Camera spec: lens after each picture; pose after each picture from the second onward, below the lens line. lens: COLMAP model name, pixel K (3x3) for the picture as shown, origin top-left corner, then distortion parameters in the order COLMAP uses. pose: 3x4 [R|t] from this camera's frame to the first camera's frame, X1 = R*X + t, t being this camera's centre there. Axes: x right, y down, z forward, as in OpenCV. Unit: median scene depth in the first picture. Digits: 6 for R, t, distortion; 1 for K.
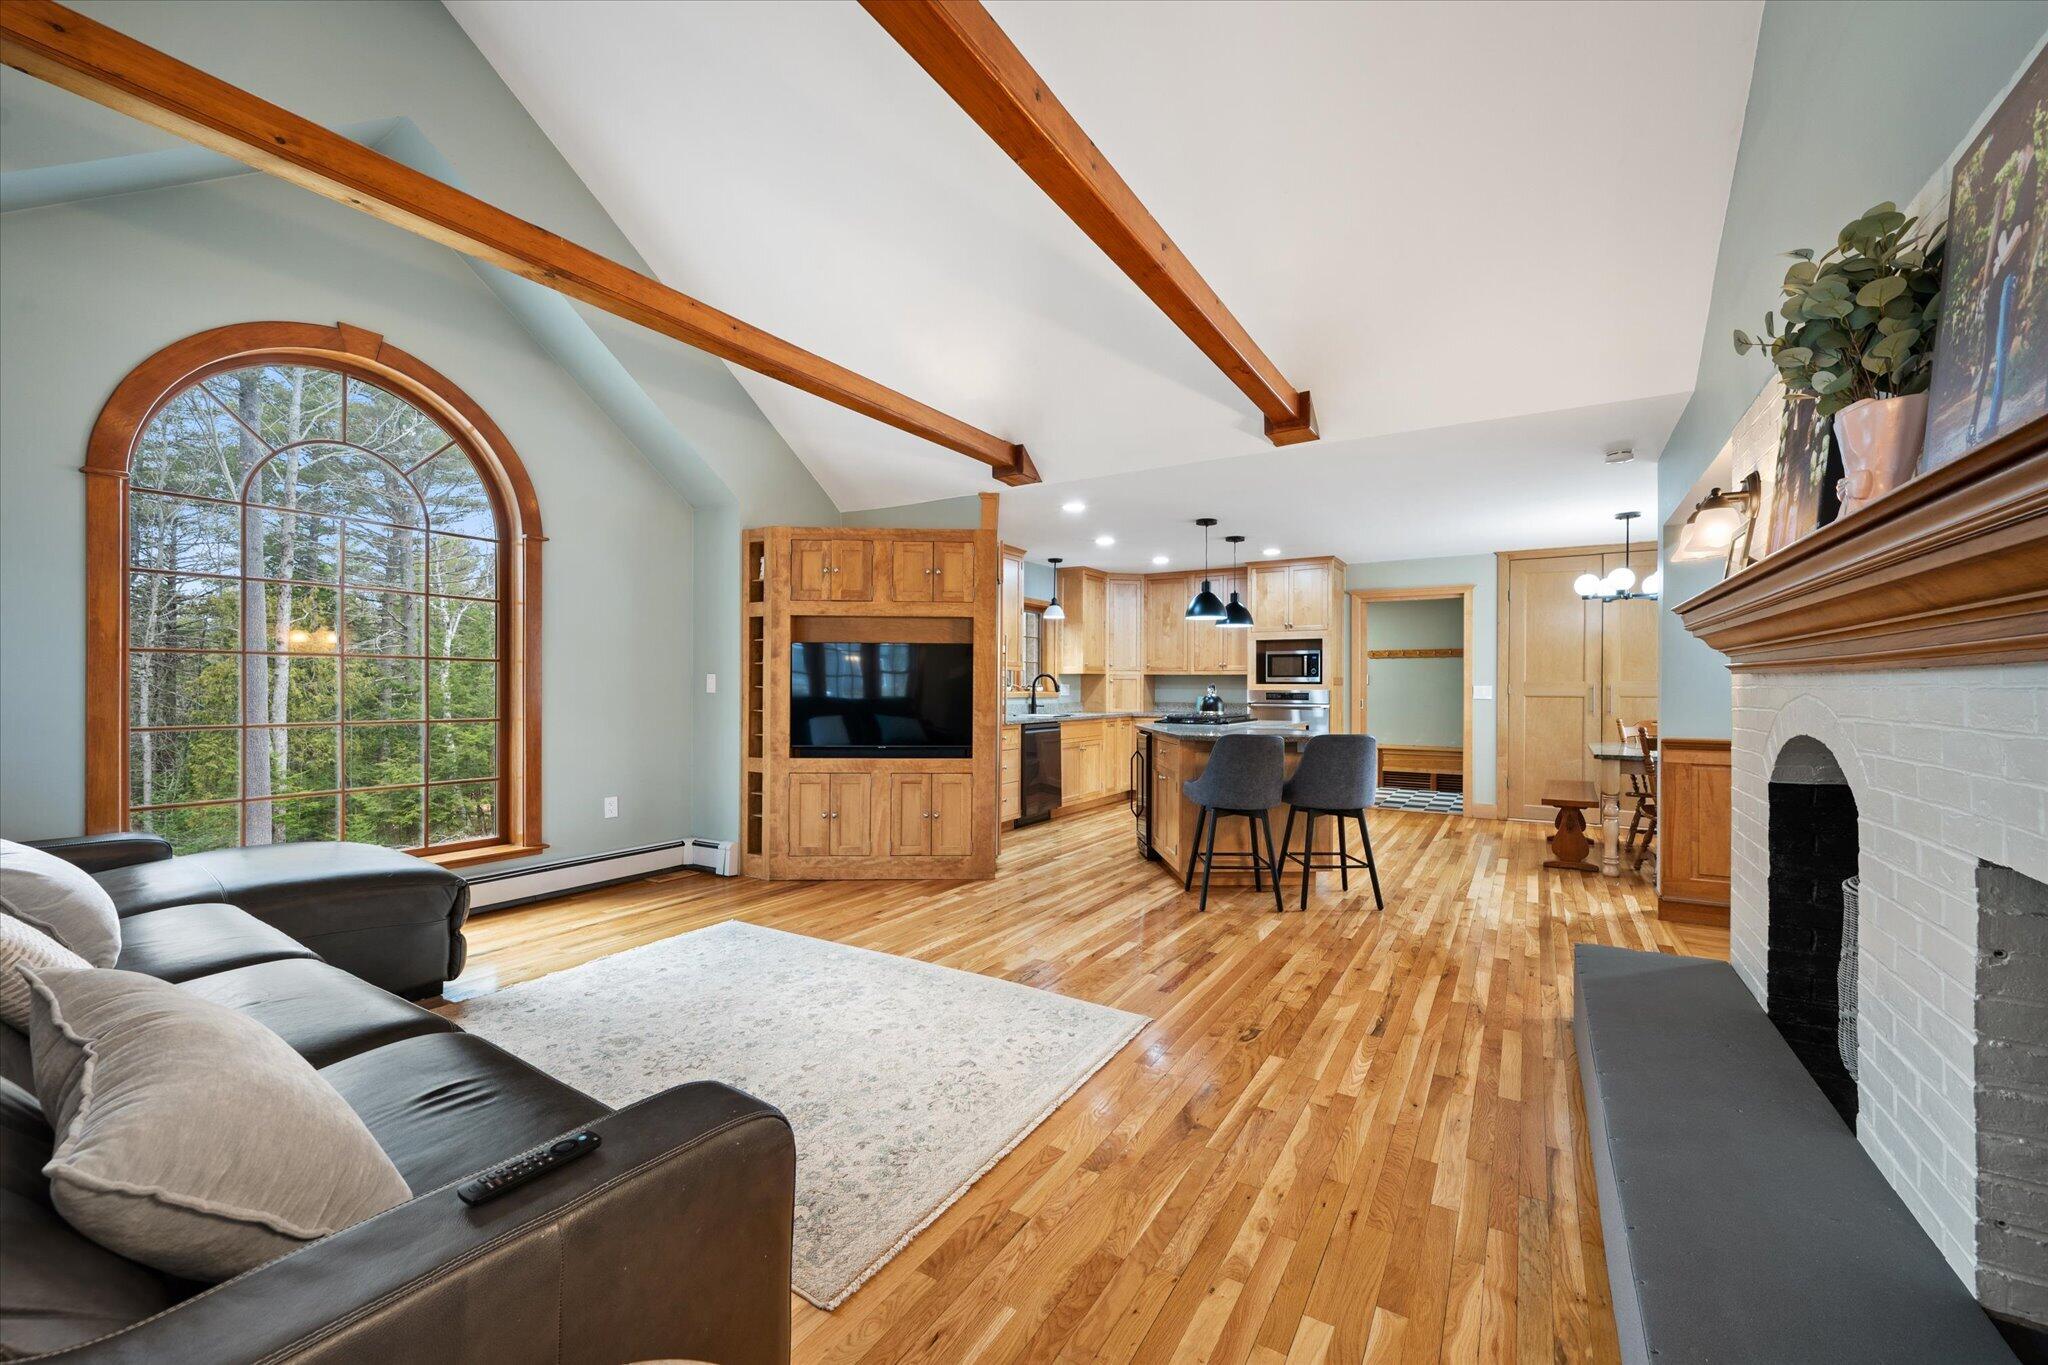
lens RADIAL K [[823.3, 0, 1026.0], [0, 823.3, 679.5], [0, 0, 1]] dist [0.000900, -0.000283]
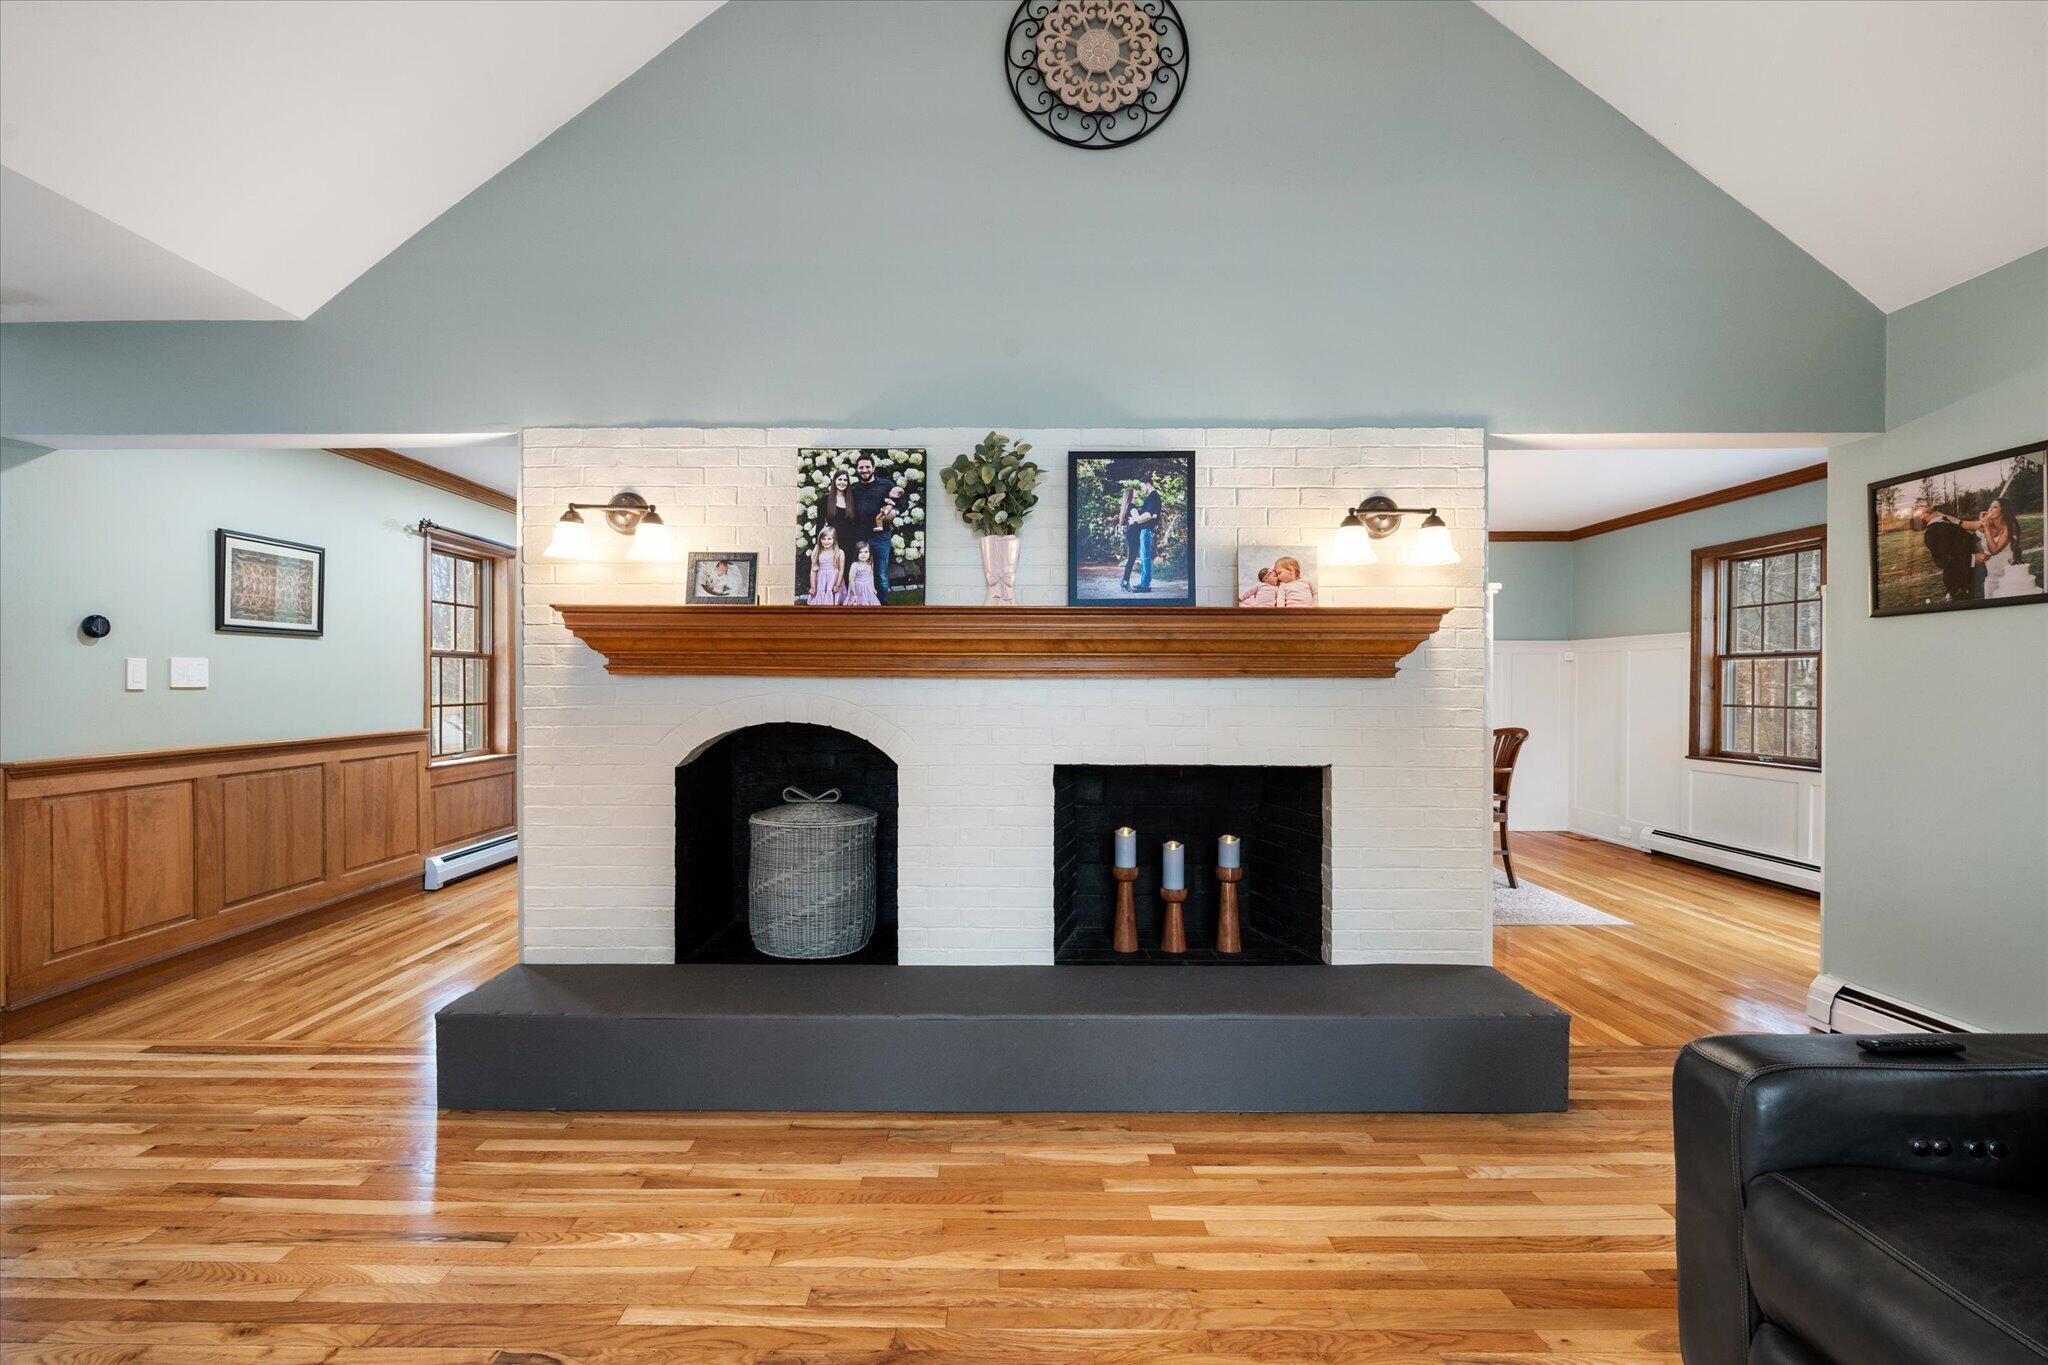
lens RADIAL K [[922.1, 0, 1018.0], [0, 922.1, 683.0], [0, 0, 1]] dist [-0.004329, 0.000608]
pose [[-0.522555, -0.009440, 0.852554, -0.141848], [-0.010097, 0.999937, 0.004884, -0.001414], [-0.852546, -0.006056, -0.522617, 0.385472]]
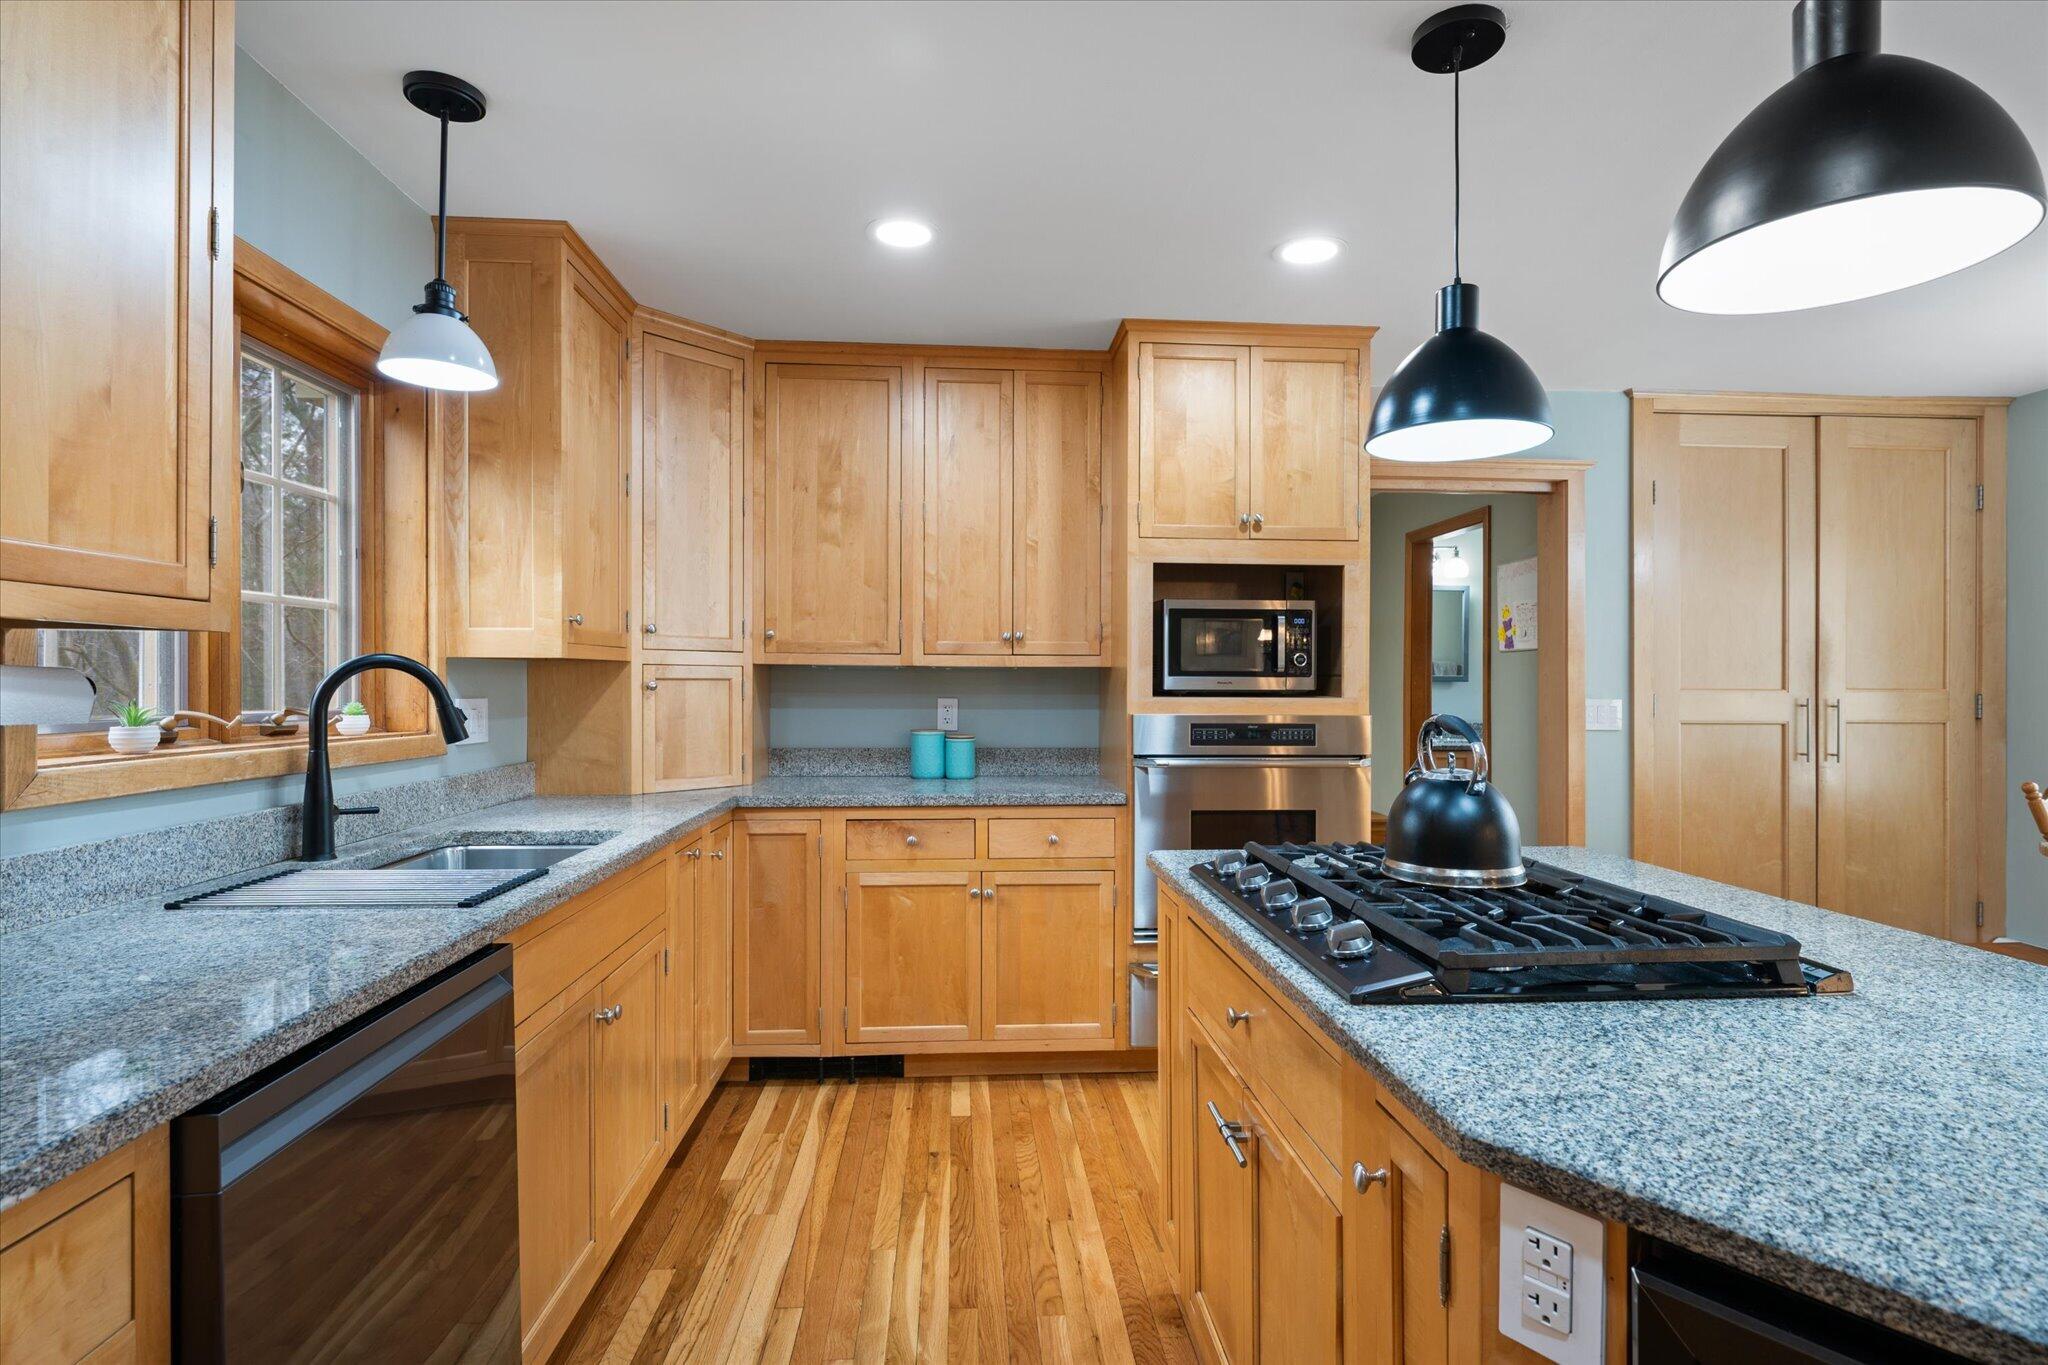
lens RADIAL K [[992.1, 0, 1032.3], [0, 992.1, 689.1], [0, 0, 1]] dist [-0.002546, -0.000484]
pose [[0.809433, -0.003909, 0.587200, 0.008916], [-0.006206, 0.999865, 0.015211, -0.003418], [-0.587180, -0.015956, 0.809299, 0.740828]]
